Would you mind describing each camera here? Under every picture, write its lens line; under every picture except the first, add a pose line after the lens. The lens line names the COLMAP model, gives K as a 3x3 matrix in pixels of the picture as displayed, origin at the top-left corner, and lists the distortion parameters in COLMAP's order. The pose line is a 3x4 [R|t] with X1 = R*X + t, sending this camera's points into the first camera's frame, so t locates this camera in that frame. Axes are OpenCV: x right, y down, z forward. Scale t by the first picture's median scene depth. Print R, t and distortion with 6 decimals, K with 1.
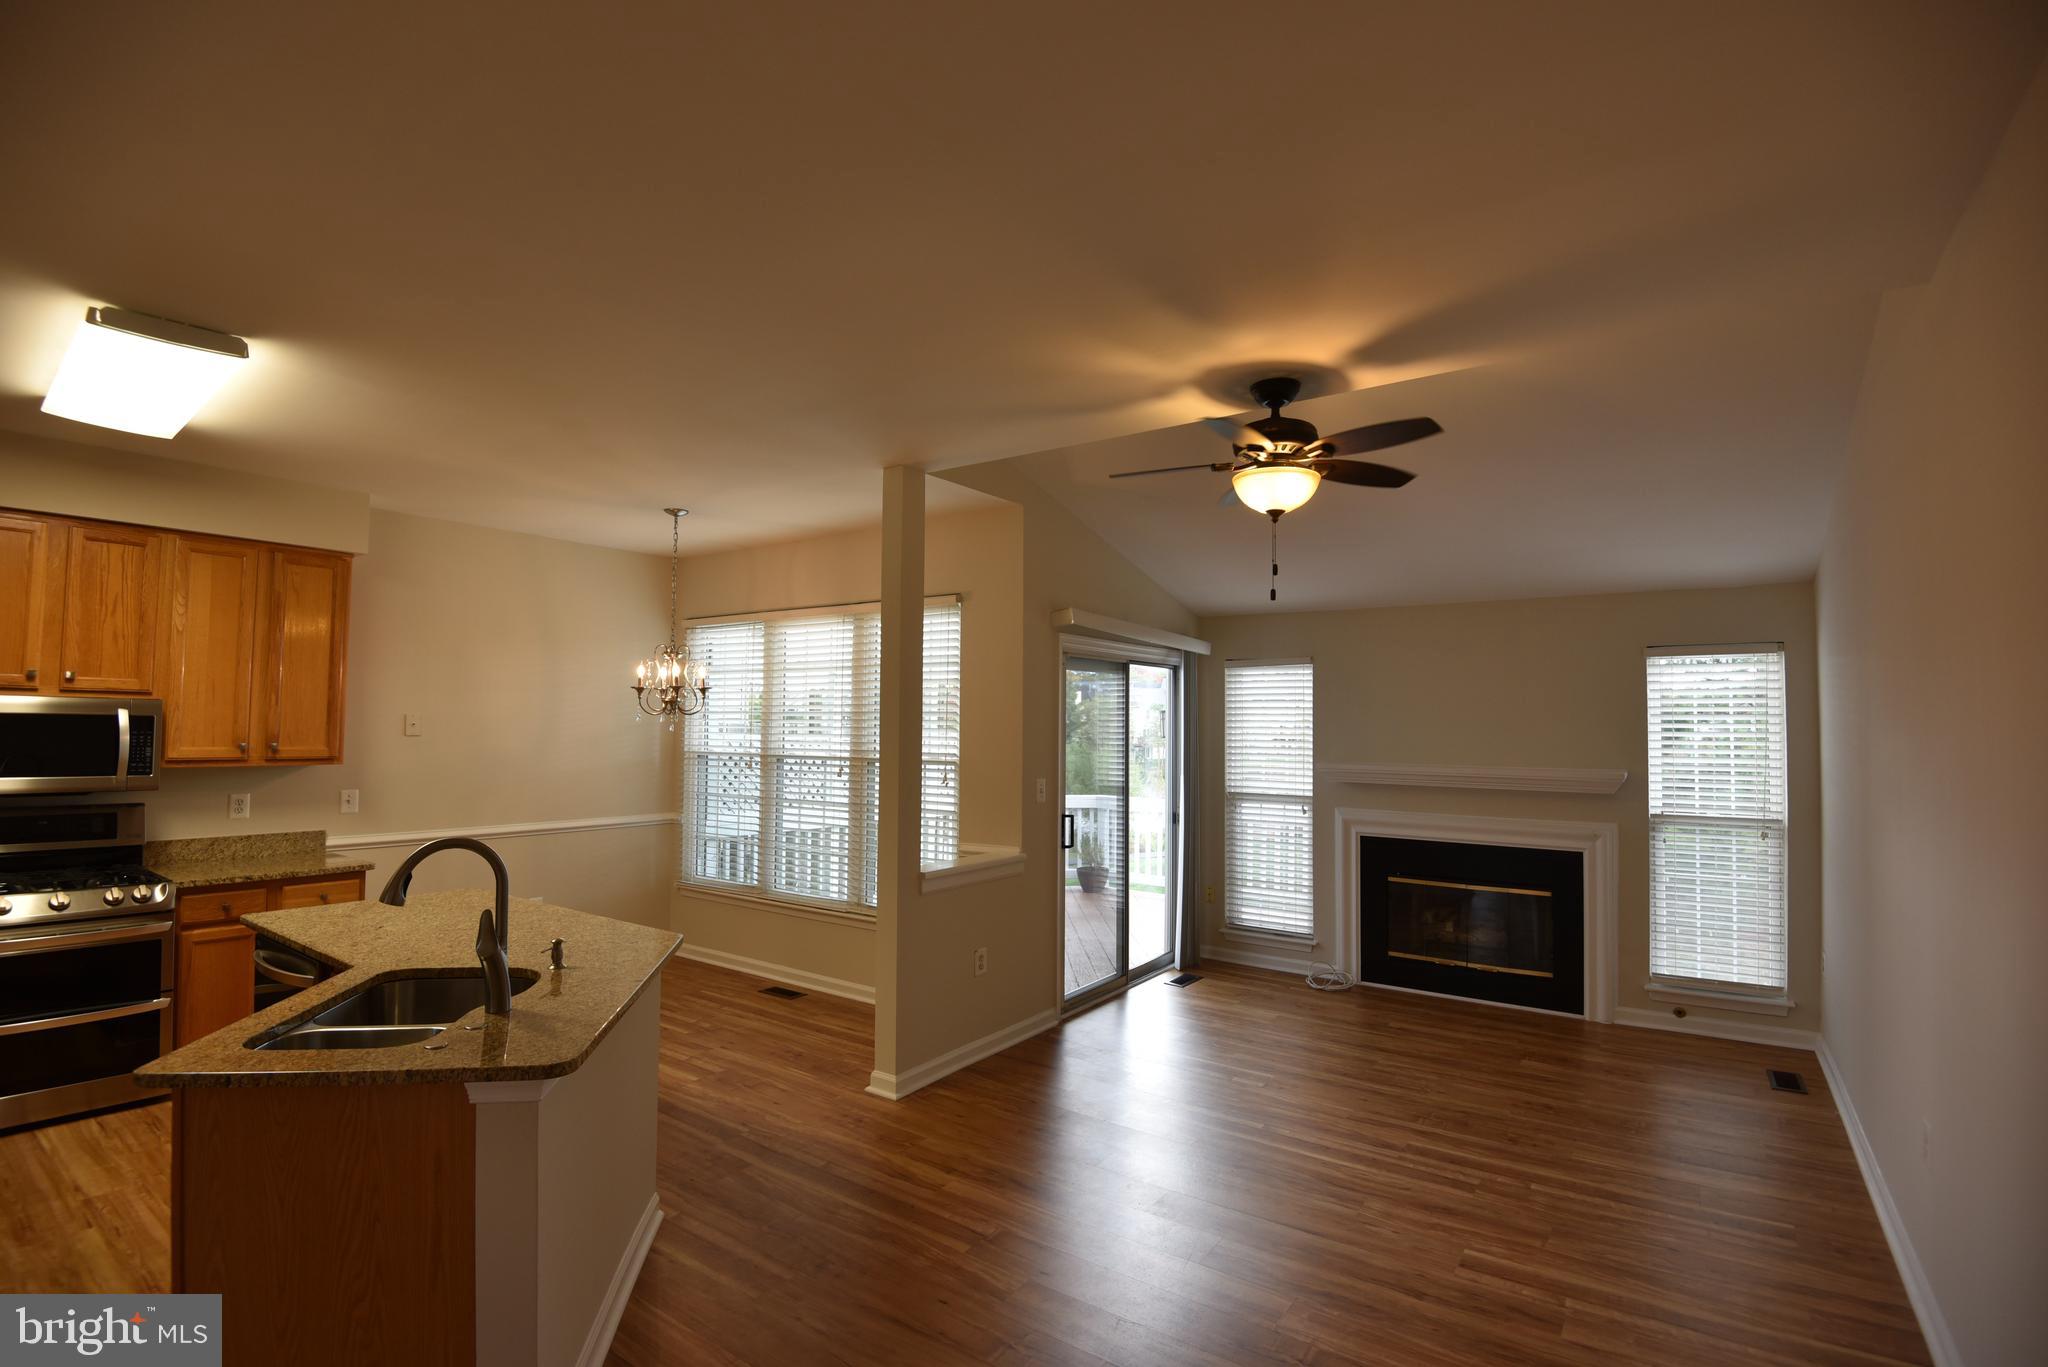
lens RADIAL K [[952.4, 0, 1017.4], [0, 952.4, 685.3], [0, 0, 1]] dist [-0.017596, -0.014817]
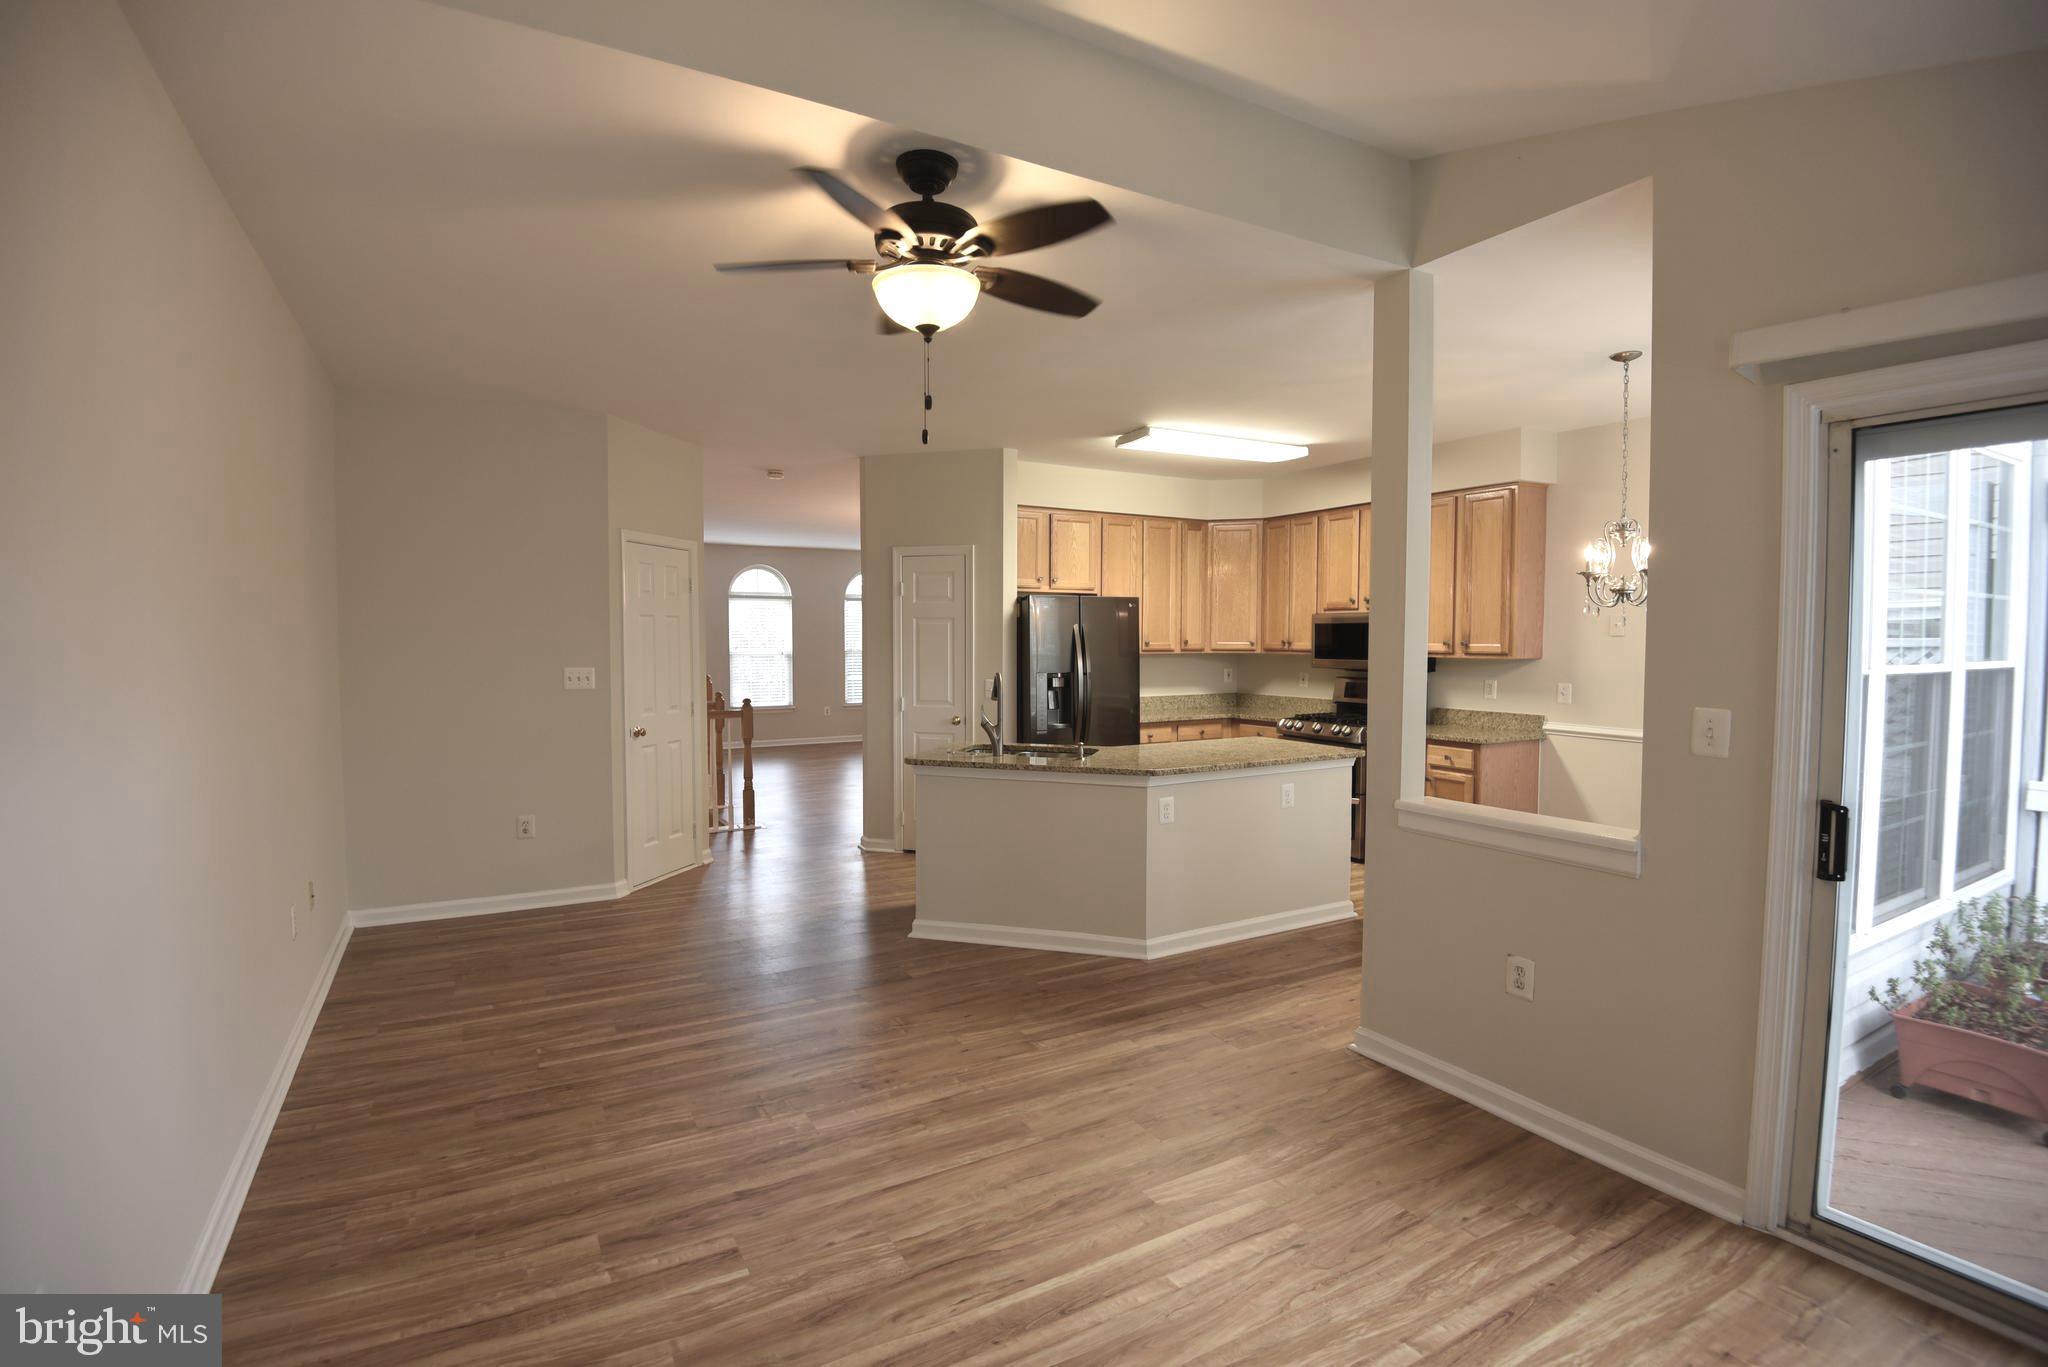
lens RADIAL K [[945.1, 0, 1016.2], [0, 945.1, 685.6], [0, 0, 1]] dist [-0.002057, -0.020903]
pose [[-0.423981, 0.036981, -0.904916, 0.698922], [0.034870, 0.999092, 0.024493, 0.071440], [0.905000, -0.021170, -0.424885, 1.008973]]
